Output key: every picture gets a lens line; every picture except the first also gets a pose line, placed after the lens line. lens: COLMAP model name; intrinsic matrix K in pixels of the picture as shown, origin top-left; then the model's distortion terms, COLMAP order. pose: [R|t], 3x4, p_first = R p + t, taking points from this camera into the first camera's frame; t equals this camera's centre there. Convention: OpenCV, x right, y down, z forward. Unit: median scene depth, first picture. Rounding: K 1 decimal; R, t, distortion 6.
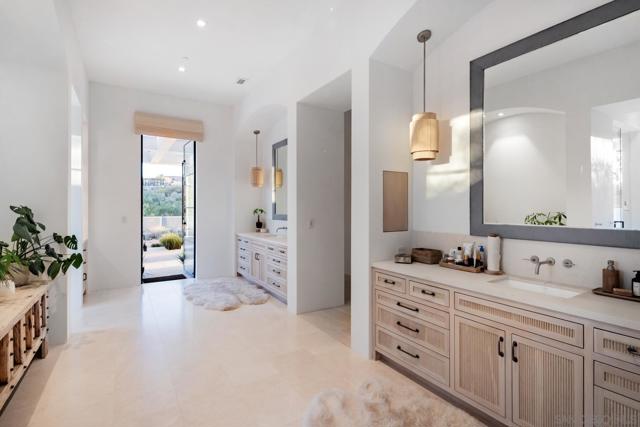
lens RADIAL K [[301.3, 0, 325.1], [0, 301.3, 211.5], [0, 0, 1]] dist [0.004532, 0.000163]
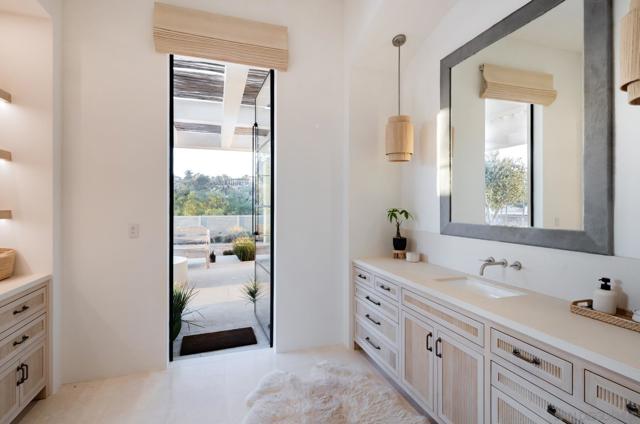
lens RADIAL K [[301.3, 0, 317.1], [0, 301.3, 209.7], [0, 0, 1]] dist [0.004532, 0.000163]
pose [[0.967037, -0.001963, -0.254627, -0.225568], [0.001408, 0.999996, -0.002360, -0.006917], [0.254631, 0.001924, 0.967036, 0.520764]]
